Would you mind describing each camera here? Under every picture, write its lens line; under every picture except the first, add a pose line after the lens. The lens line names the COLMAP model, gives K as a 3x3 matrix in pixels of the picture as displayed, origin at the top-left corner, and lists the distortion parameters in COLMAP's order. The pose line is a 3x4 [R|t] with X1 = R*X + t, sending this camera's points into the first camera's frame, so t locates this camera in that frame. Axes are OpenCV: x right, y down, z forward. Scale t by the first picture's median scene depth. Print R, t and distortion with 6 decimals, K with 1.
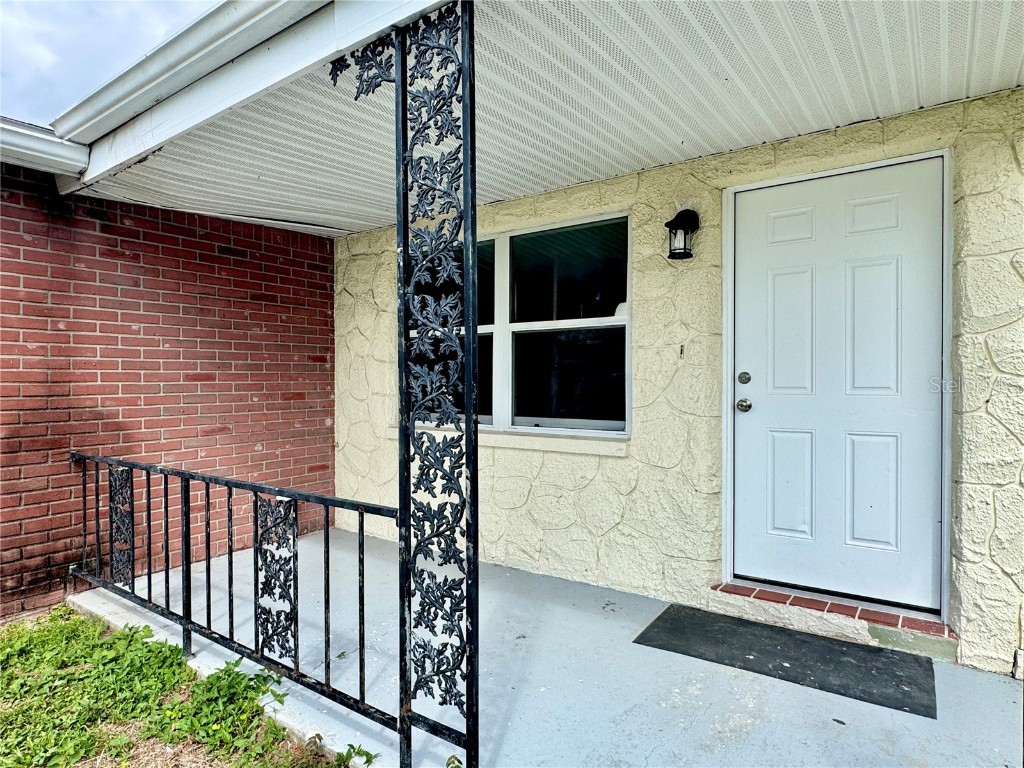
lens RADIAL K [[594.7, 0, 513.2], [0, 594.7, 387.1], [0, 0, 1]] dist [-0.003703, -0.003755]
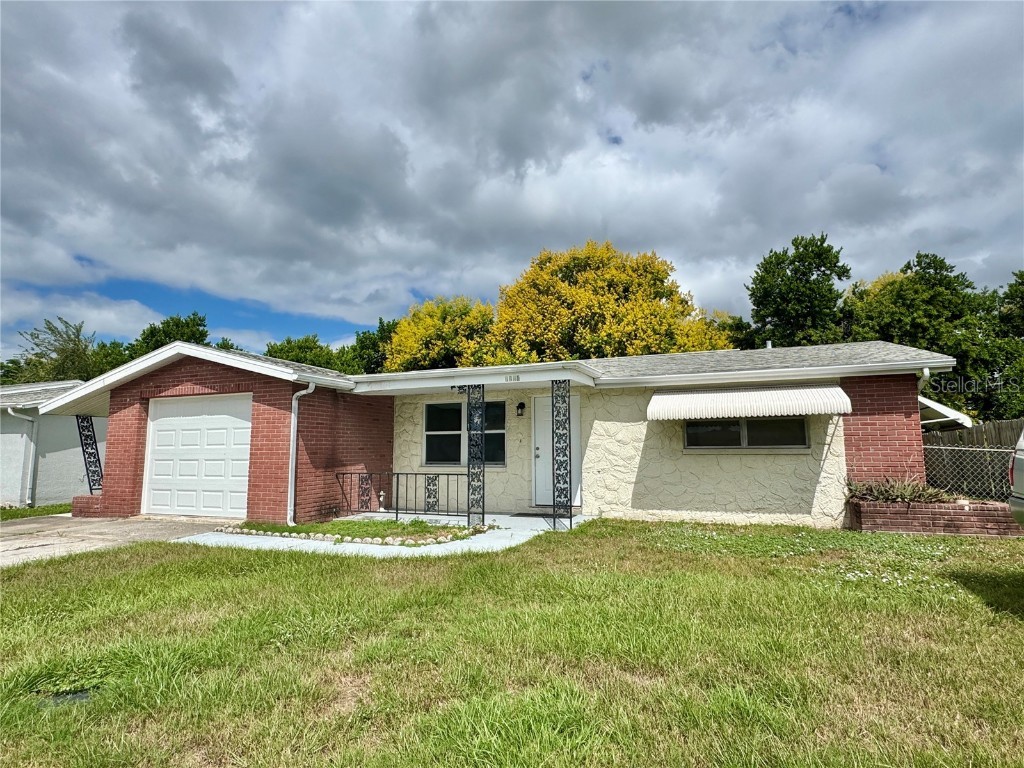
lens RADIAL K [[565.7, 0, 509.4], [0, 565.7, 383.5], [0, 0, 1]] dist [-0.000812, -0.000009]
pose [[0.973274, 0.022493, 0.228542, -0.594210], [0.007265, 0.991678, -0.128539, 0.034633], [-0.229531, 0.126765, 0.965011, -2.416441]]
